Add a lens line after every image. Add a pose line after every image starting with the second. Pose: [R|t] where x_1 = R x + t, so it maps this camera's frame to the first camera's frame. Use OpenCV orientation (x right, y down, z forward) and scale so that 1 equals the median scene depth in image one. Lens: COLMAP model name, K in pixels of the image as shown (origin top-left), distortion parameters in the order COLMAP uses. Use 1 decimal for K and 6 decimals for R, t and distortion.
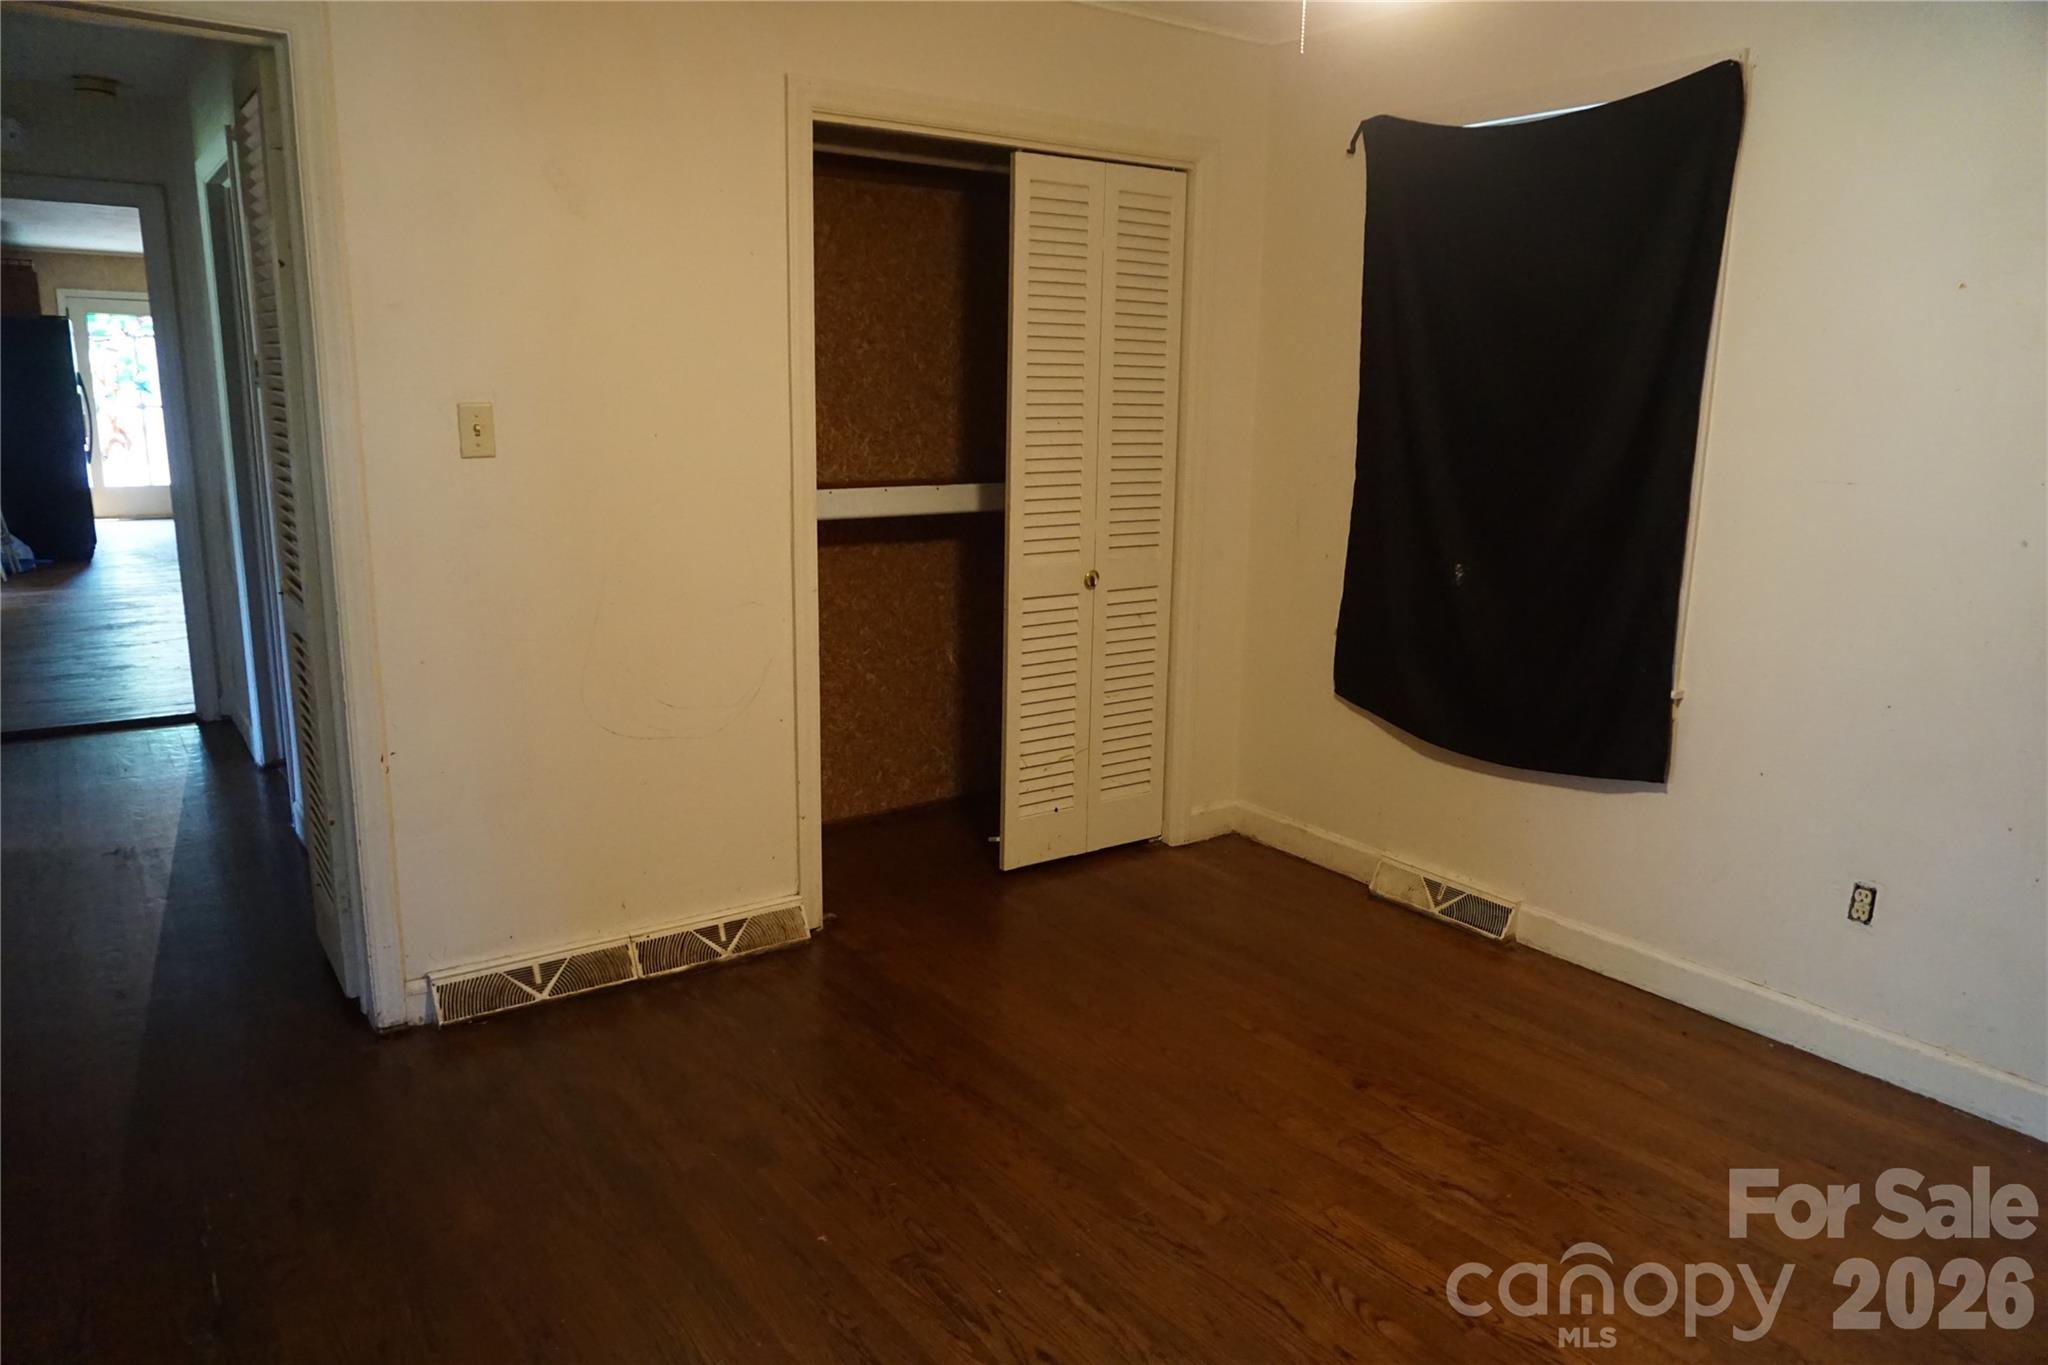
lens RADIAL K [[1376.2, 0, 1031.4], [0, 1376.2, 683.3], [0, 0, 1]] dist [-0.044618, 0.033792]
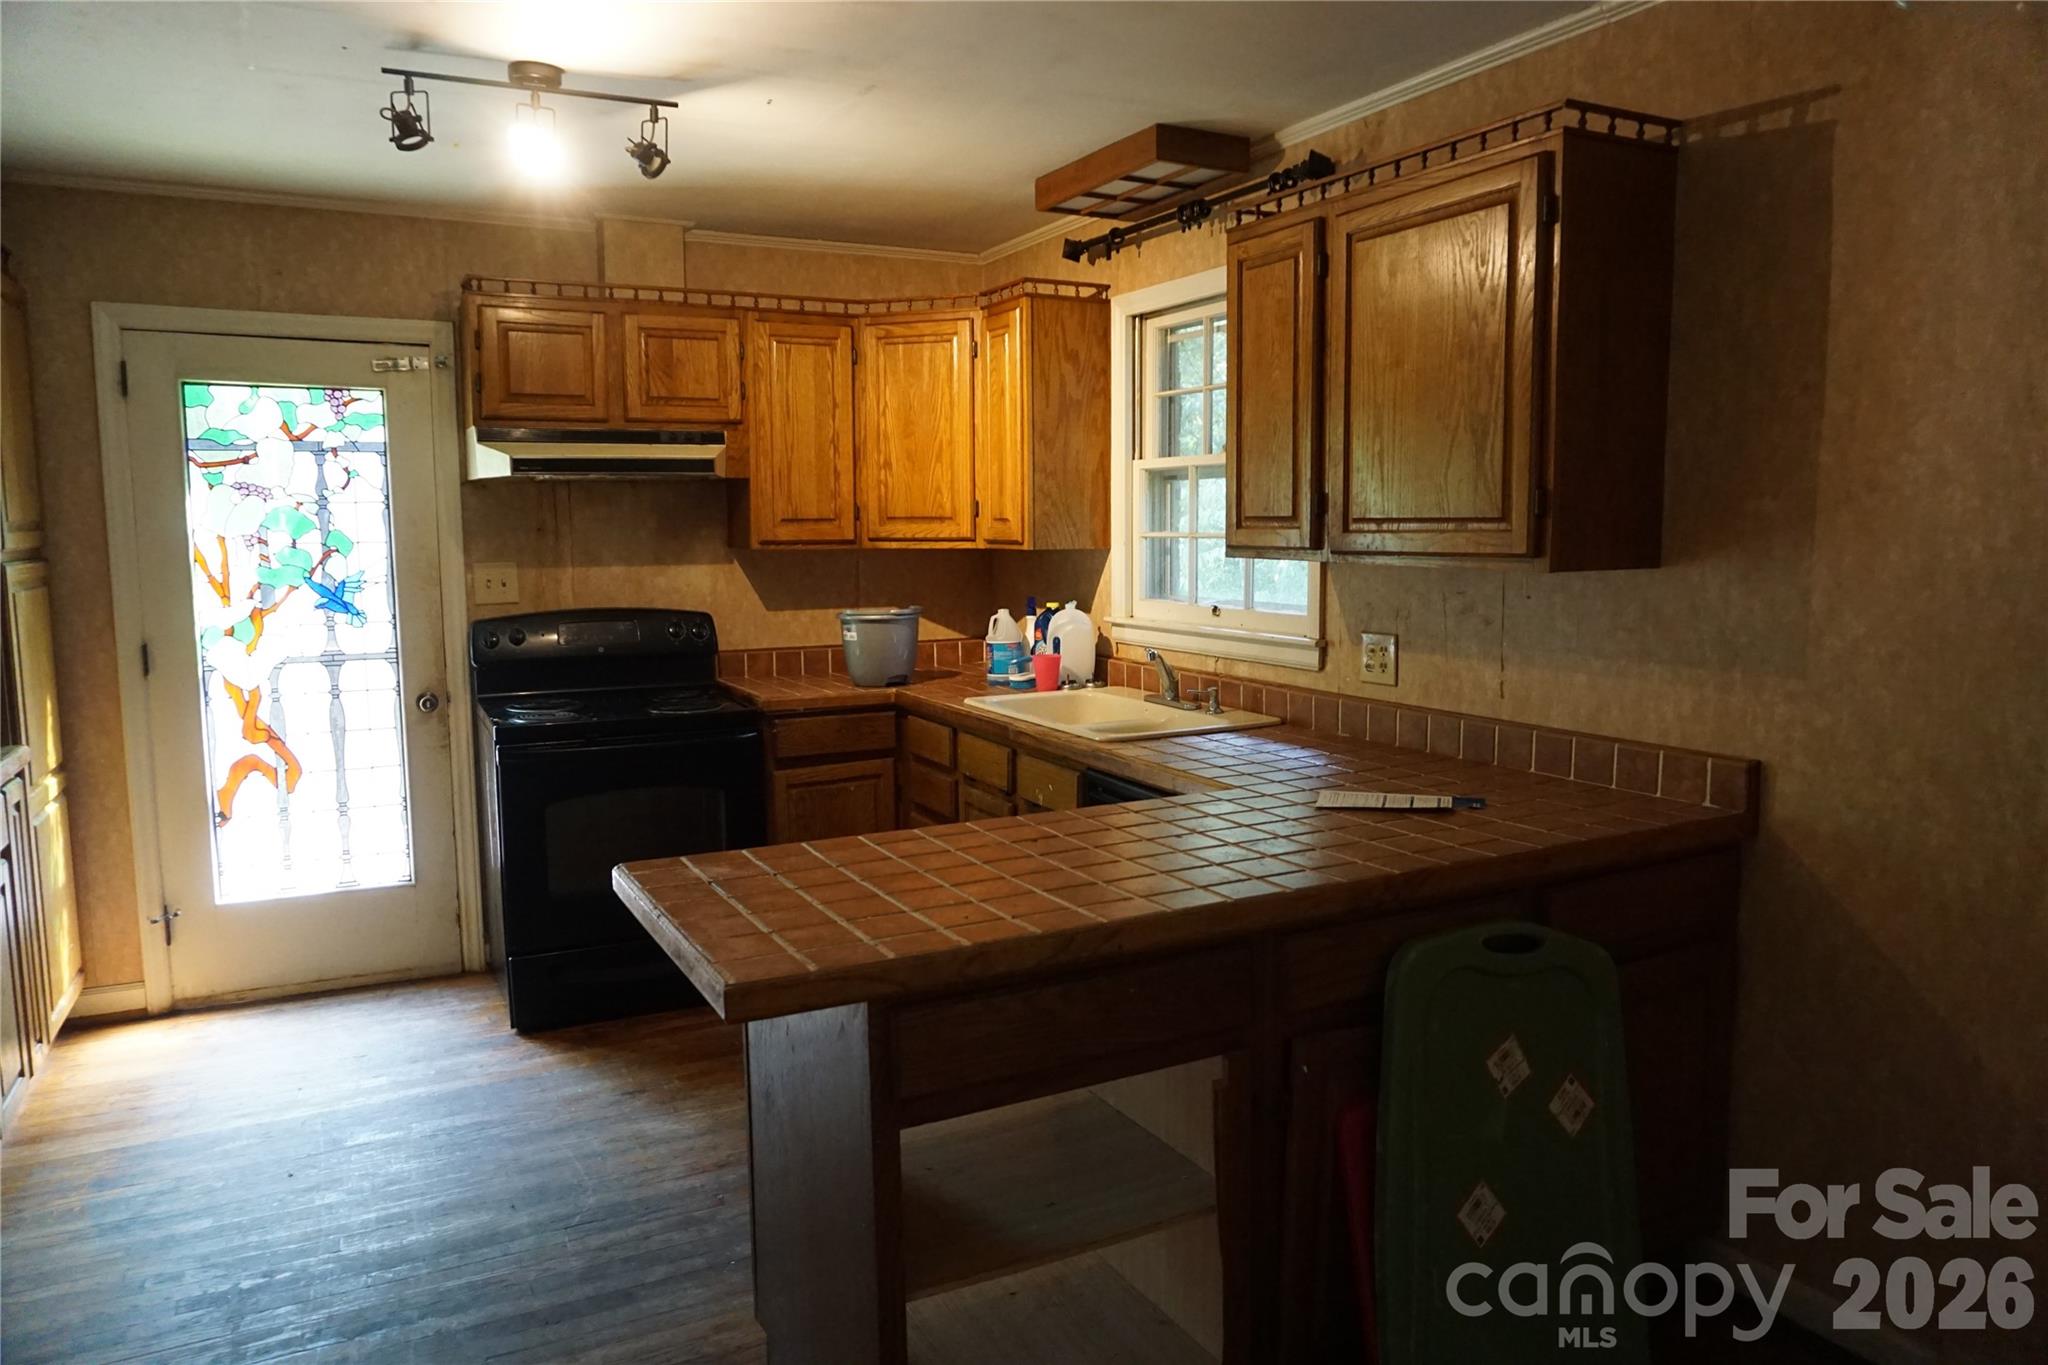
lens RADIAL K [[1376.2, 0, 1022.5], [0, 1376.2, 692.2], [0, 0, 1]] dist [-0.044618, 0.033792]
pose [[0.992632, -0.006366, -0.121000, -0.453049], [-0.004127, 0.996263, -0.086276, -0.169503], [0.121097, 0.086140, 0.988896, 0.700284]]
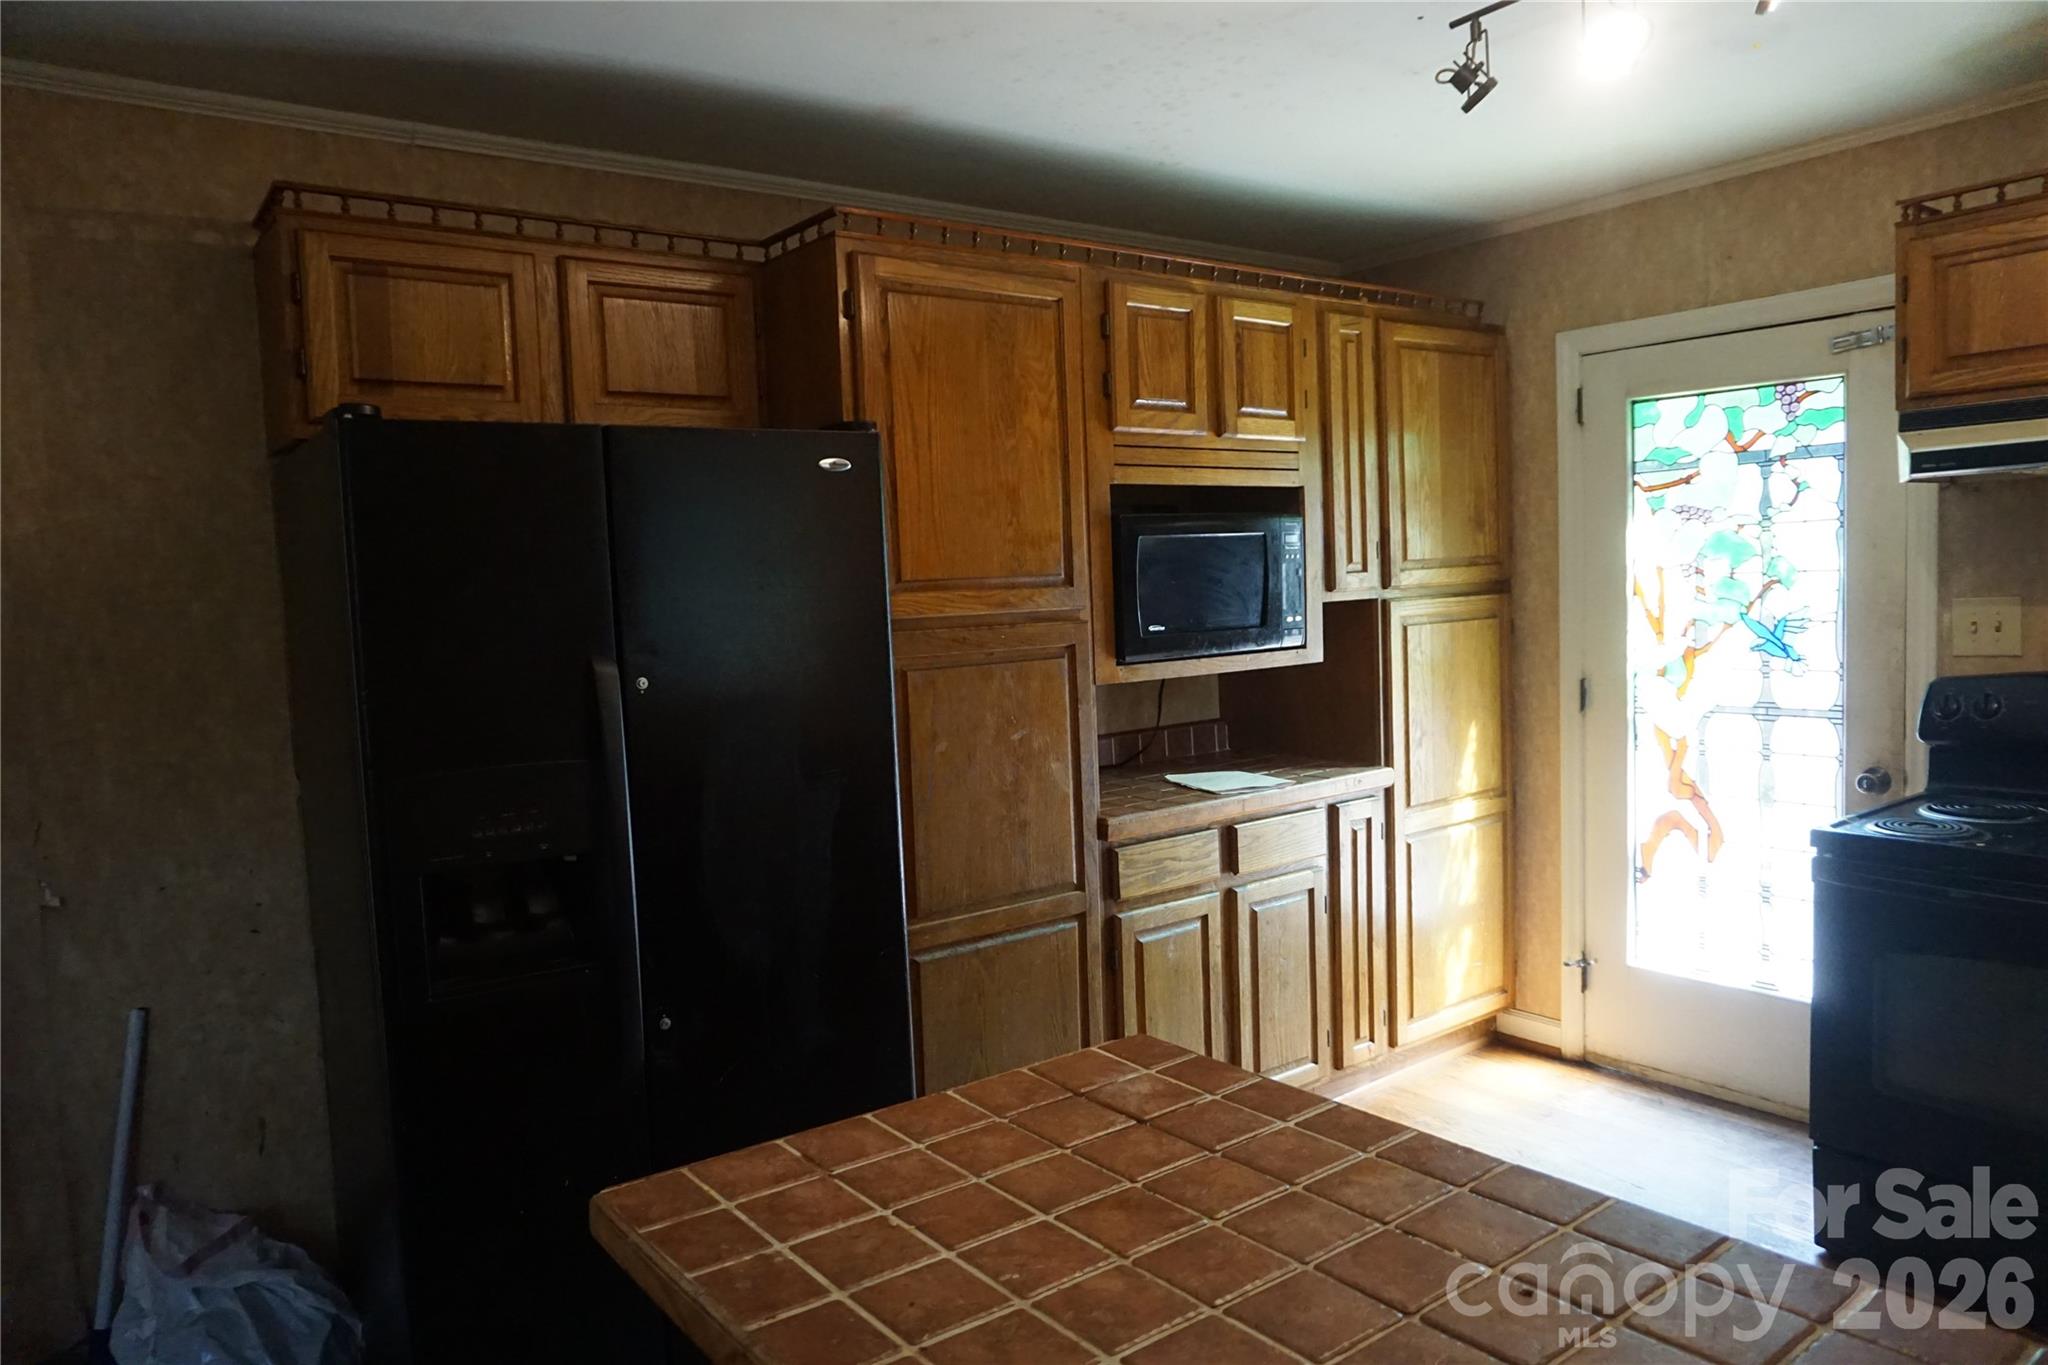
lens RADIAL K [[1376.2, 0, 1021.8], [0, 1376.2, 688.7], [0, 0, 1]] dist [-0.044618, 0.033792]
pose [[0.047547, 0.062959, -0.996883, -0.393880], [-0.162878, 0.985143, 0.054449, -0.201177], [0.985500, 0.159781, 0.057095, 0.845745]]
